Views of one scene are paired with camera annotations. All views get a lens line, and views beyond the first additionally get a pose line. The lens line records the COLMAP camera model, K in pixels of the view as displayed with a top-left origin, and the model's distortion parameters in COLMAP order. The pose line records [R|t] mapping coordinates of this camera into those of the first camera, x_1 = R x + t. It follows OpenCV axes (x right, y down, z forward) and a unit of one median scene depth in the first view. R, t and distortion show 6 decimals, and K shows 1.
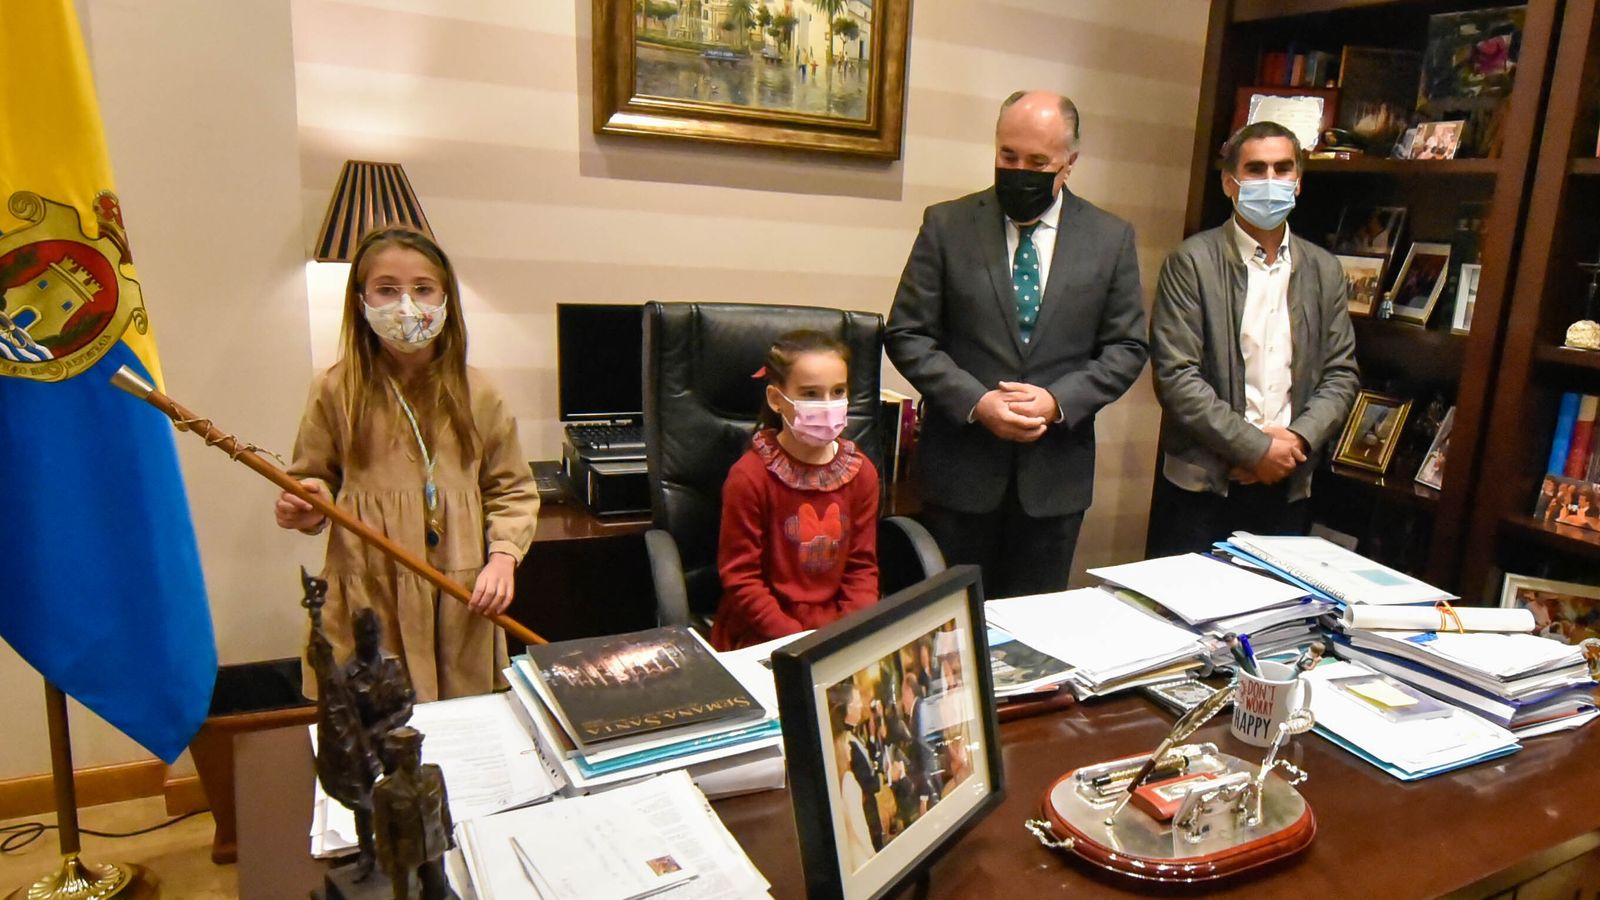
lens RADIAL K [[1149.7, 0, 991.2], [0, 1149.7, 538.7], [0, 0, 1]] dist [-0.022891, 0.009078]
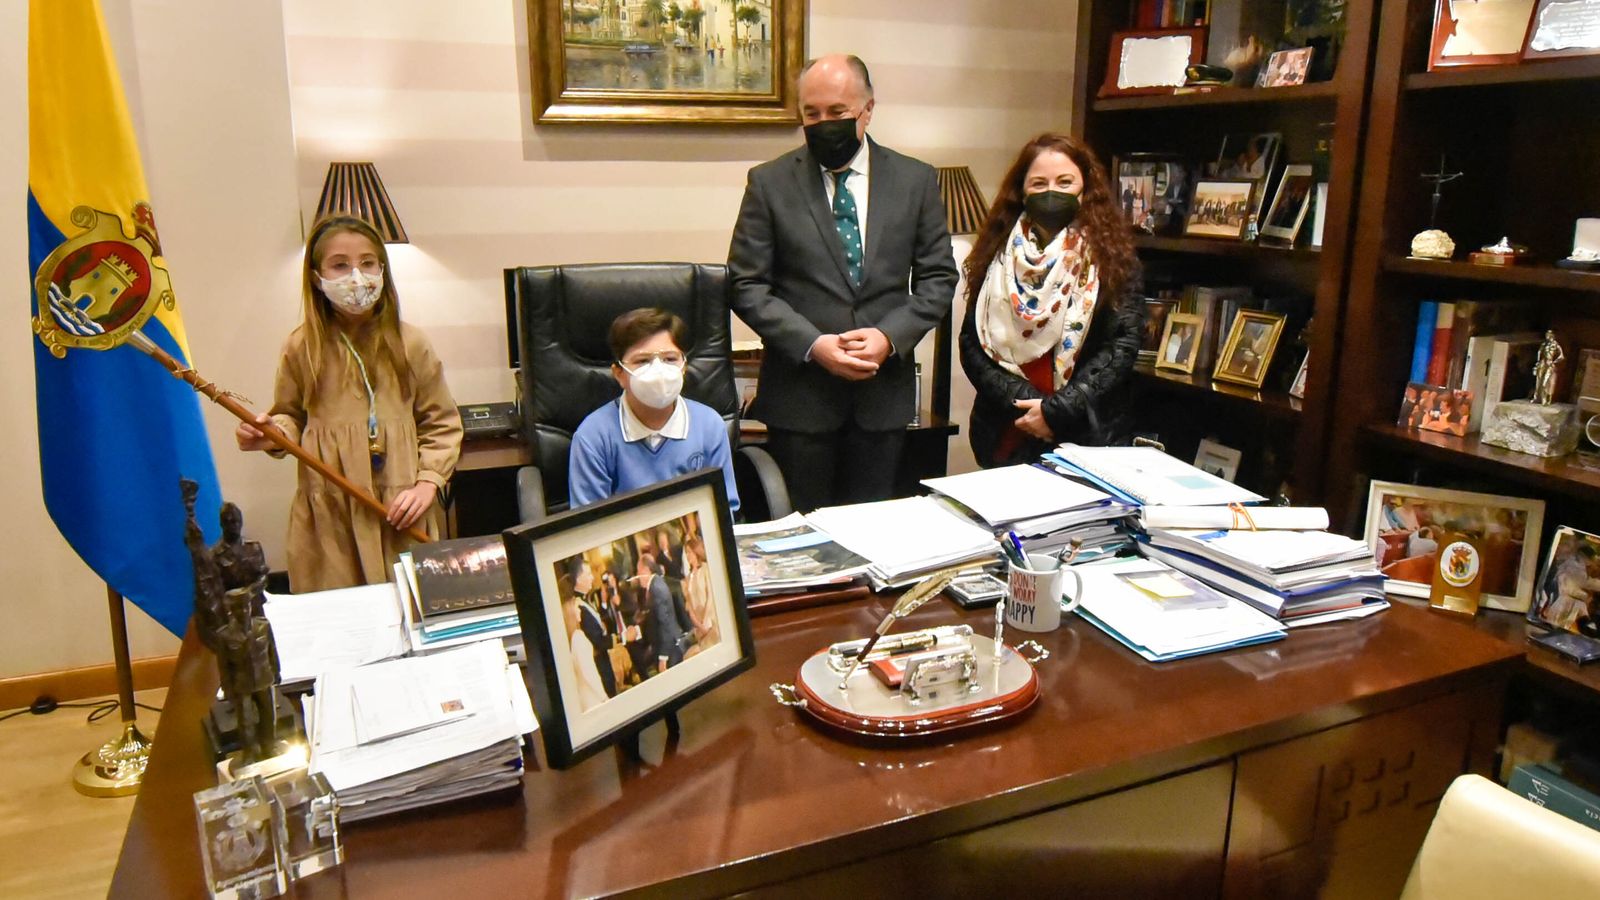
lens RADIAL K [[1100.4, 0, 817.1], [0, 1100.4, 437.1], [0, 0, 1]] dist [-0.017928, 0.003481]
pose [[0.983349, -0.027410, -0.179649, 0.142282], [0.021221, 0.999116, -0.036286, 0.017103], [0.180484, 0.031870, 0.983061, -0.054679]]
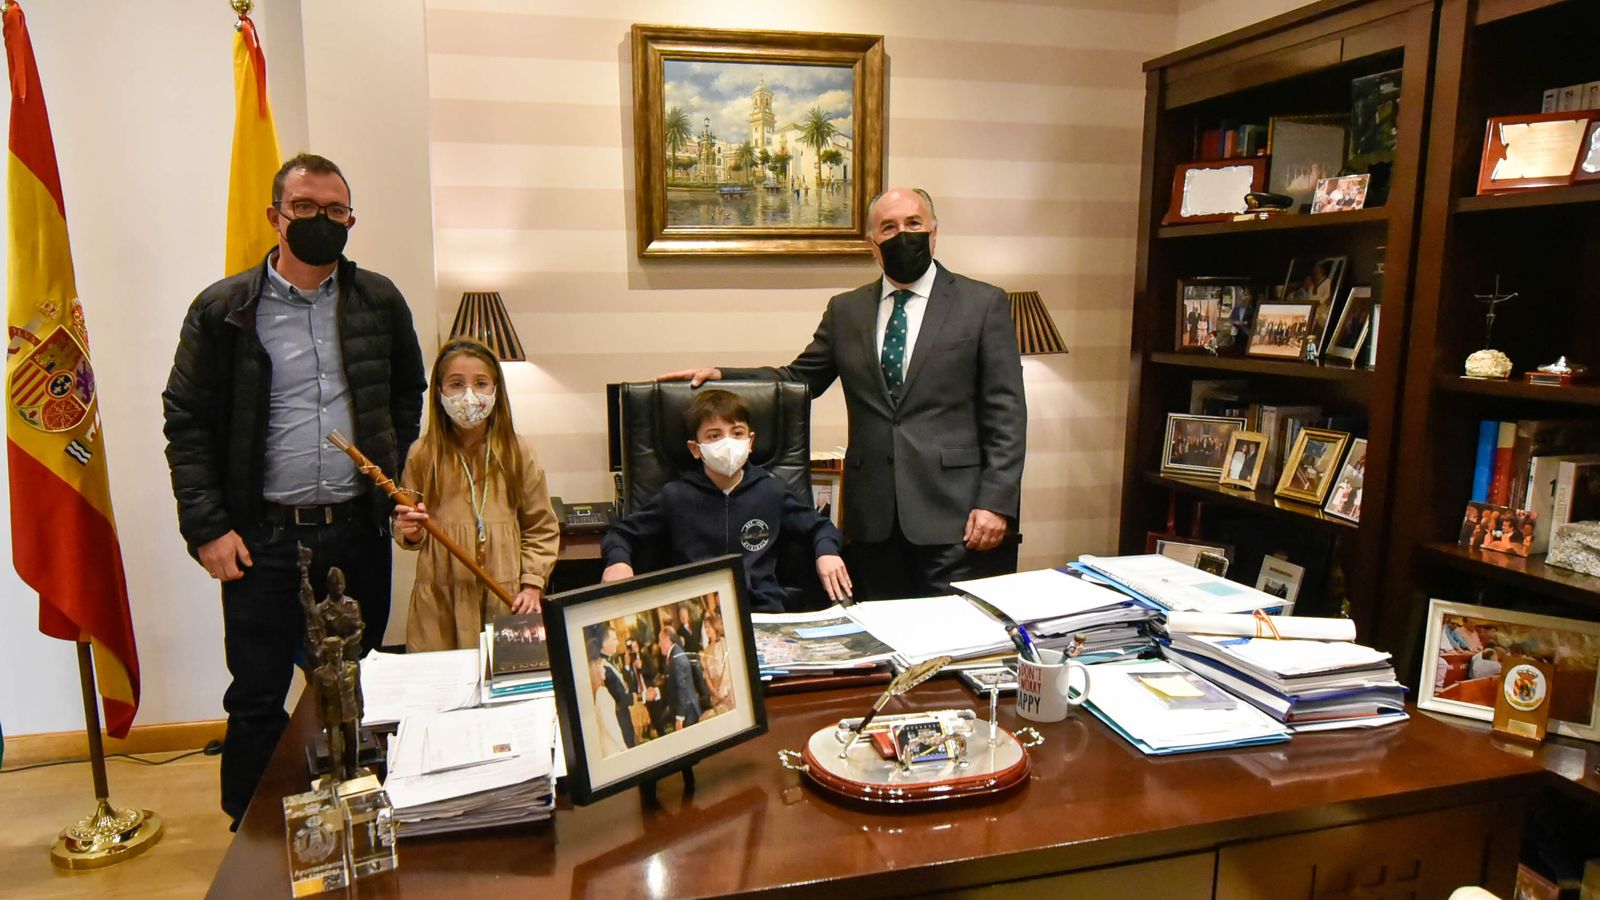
lens RADIAL K [[1058.9, 0, 763.0], [0, 1058.9, 480.6], [0, 0, 1]] dist [-0.023326, 0.011265]
pose [[0.941159, -0.019700, -0.337389, 0.212740], [-0.015865, 0.994624, -0.102333, 0.031194], [0.337591, 0.101665, 0.935787, -0.086805]]
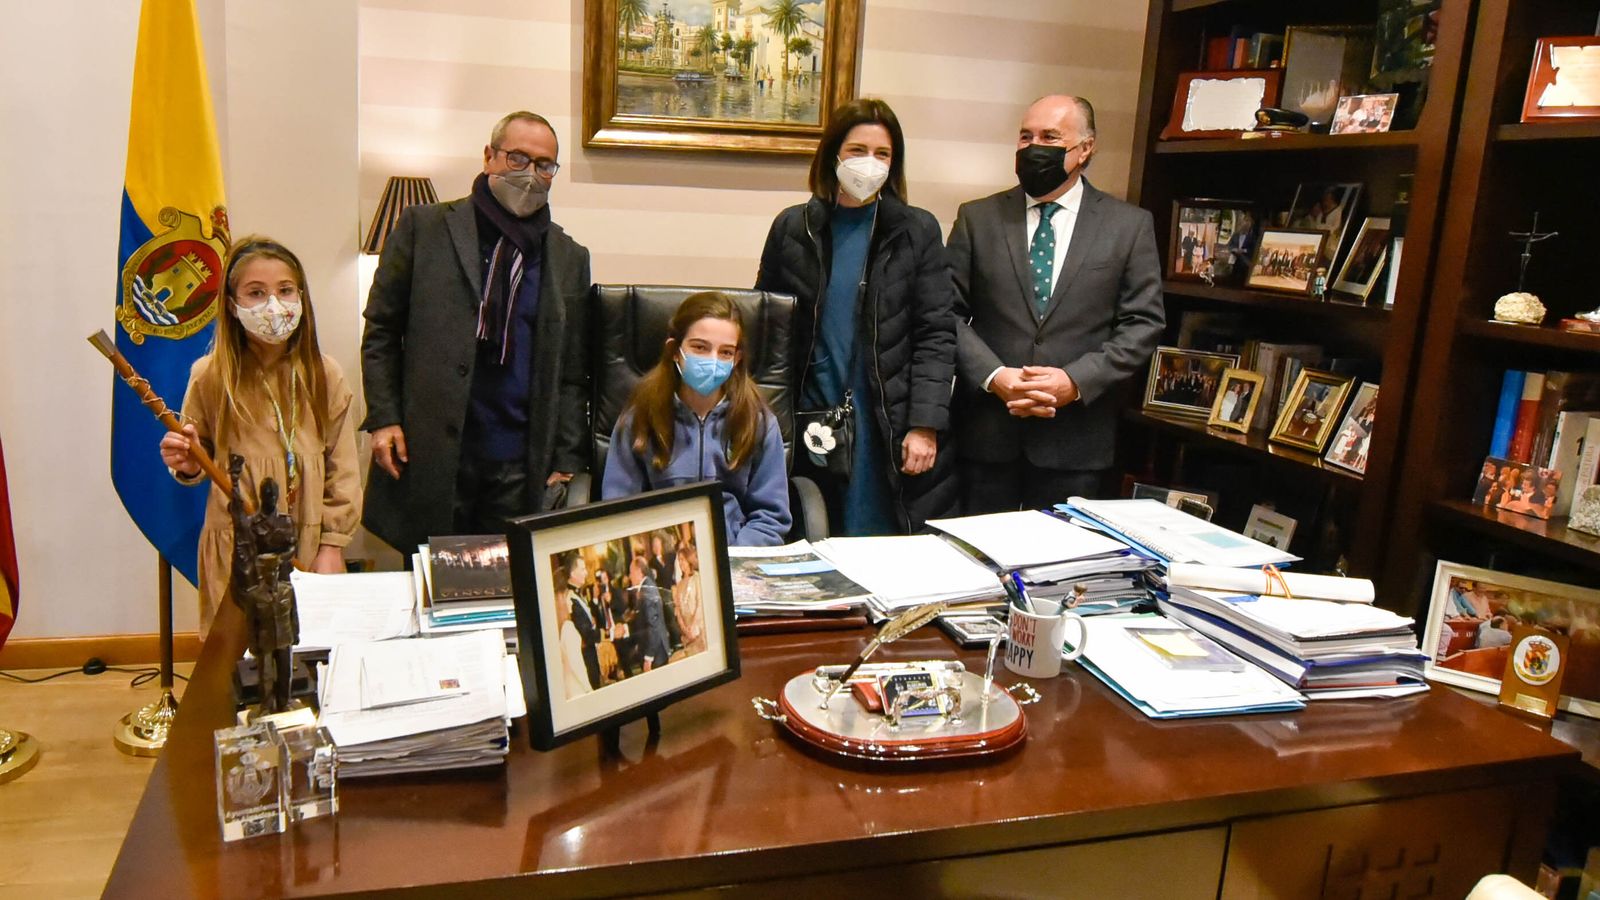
lens RADIAL K [[1149.7, 0, 694.9], [0, 1149.7, 431.2], [0, 0, 1]] dist [-0.022891, 0.009078]
pose [[0.946486, 0.031069, -0.321247, 0.173280], [-0.058272, 0.995448, -0.075412, 0.031486], [0.317441, 0.090096, 0.943988, -0.087055]]
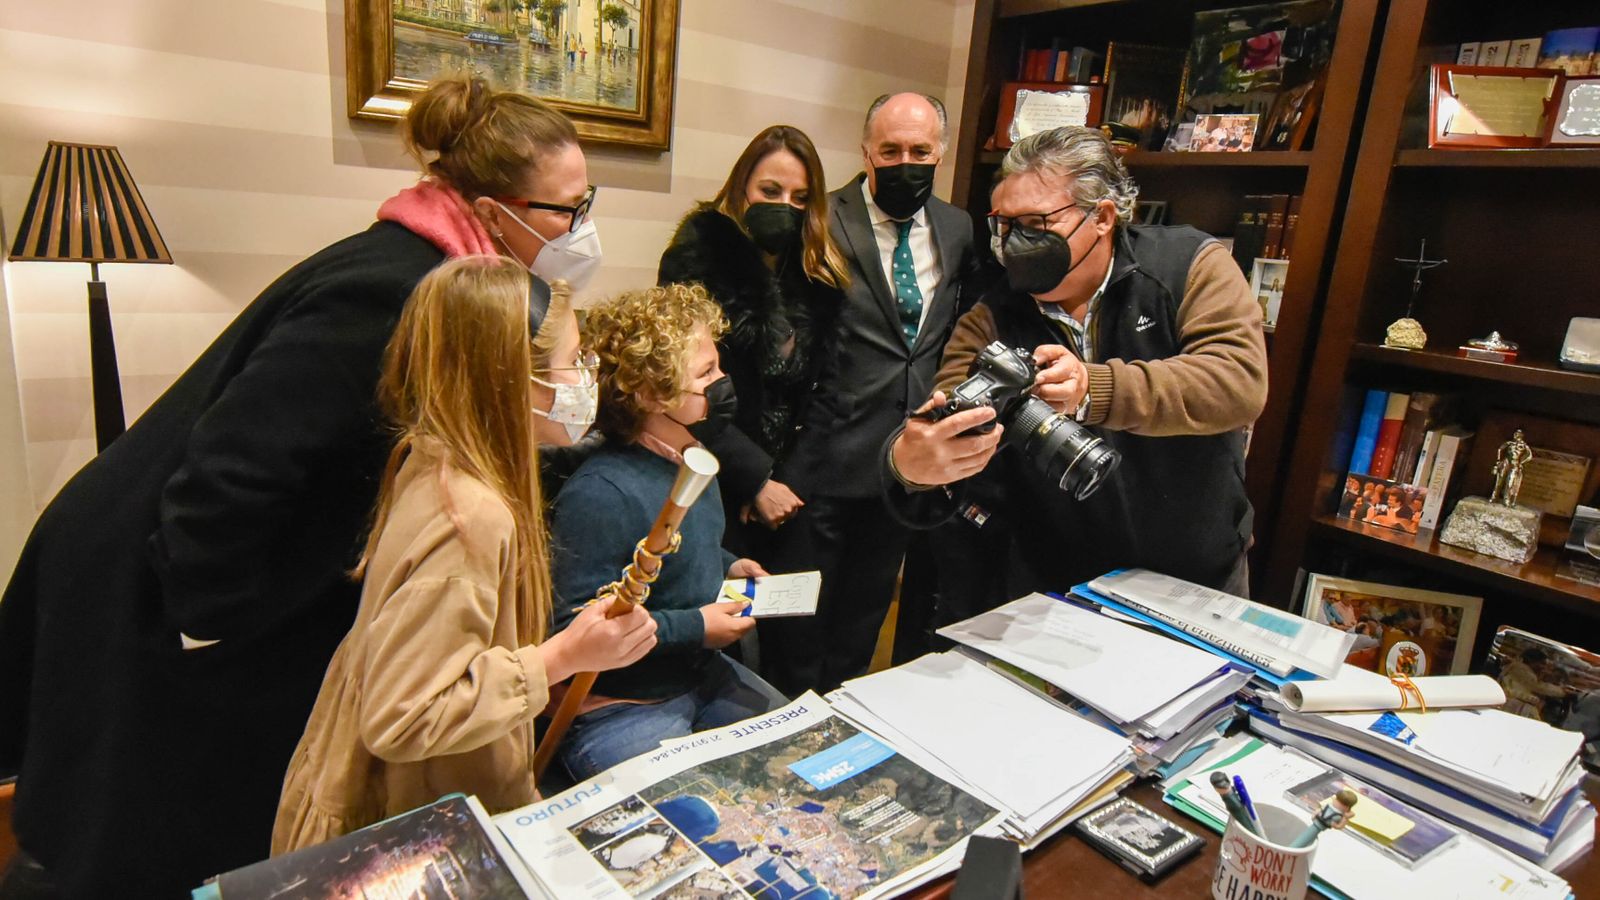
lens RADIAL K [[891.2, 0, 746.0], [0, 891.2, 441.9], [0, 0, 1]] dist [-0.022994, 0.004266]
pose [[0.997681, -0.015155, 0.066352, -0.081564], [0.016327, 0.999720, -0.017155, -0.078916], [-0.066073, 0.018198, 0.997649, 0.283001]]
